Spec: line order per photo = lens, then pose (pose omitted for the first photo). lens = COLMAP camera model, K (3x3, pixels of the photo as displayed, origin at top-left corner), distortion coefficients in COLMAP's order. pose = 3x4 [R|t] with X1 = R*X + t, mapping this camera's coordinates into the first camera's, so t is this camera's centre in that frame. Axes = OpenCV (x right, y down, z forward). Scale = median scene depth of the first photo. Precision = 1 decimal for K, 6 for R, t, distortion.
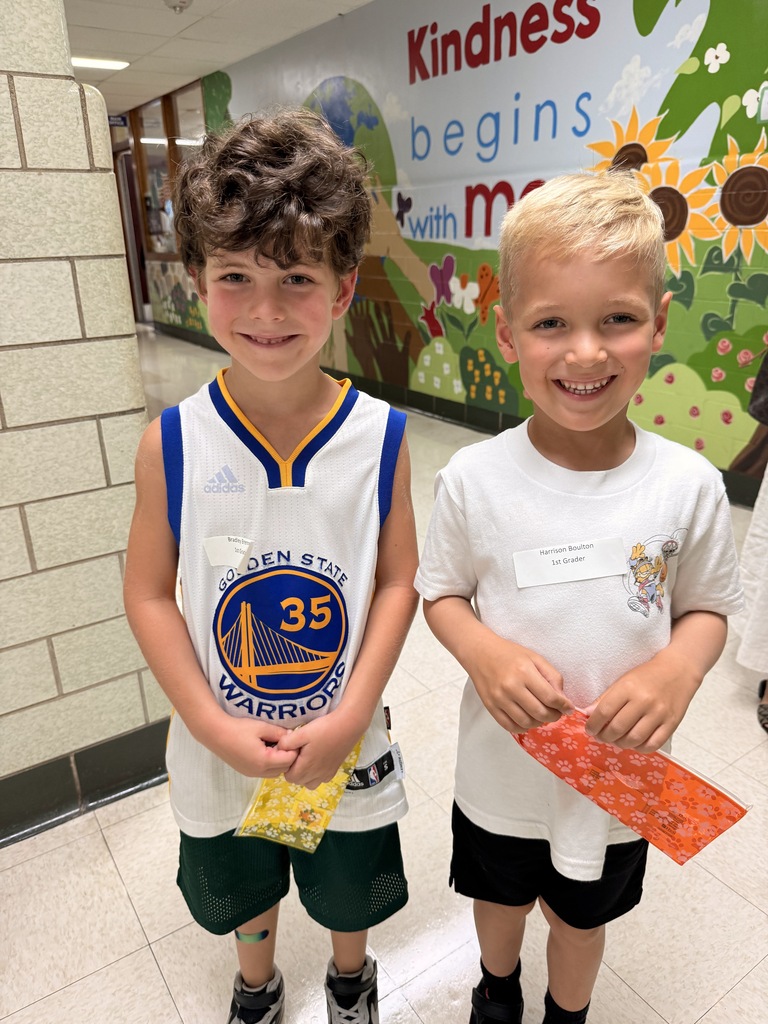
lens RADIAL K [[722.8, 0, 383.0], [0, 722.8, 544.7], [0, 0, 1]] dist [0.033120, -0.053780]
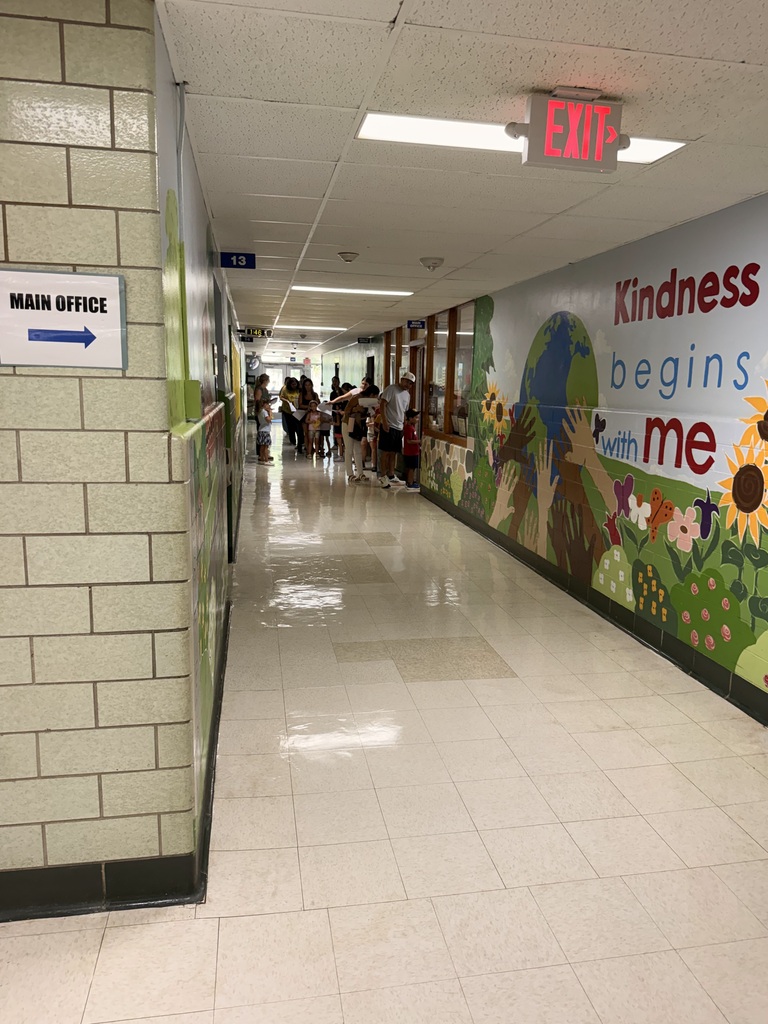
lens RADIAL K [[722.8, 0, 383.0], [0, 722.8, 544.7], [0, 0, 1]] dist [0.033120, -0.053780]
pose [[0.908998, 0.122618, -0.398355, 0.208265], [-0.195929, 0.969273, -0.148733, -0.076745], [0.367877, 0.213247, 0.905092, -0.069272]]
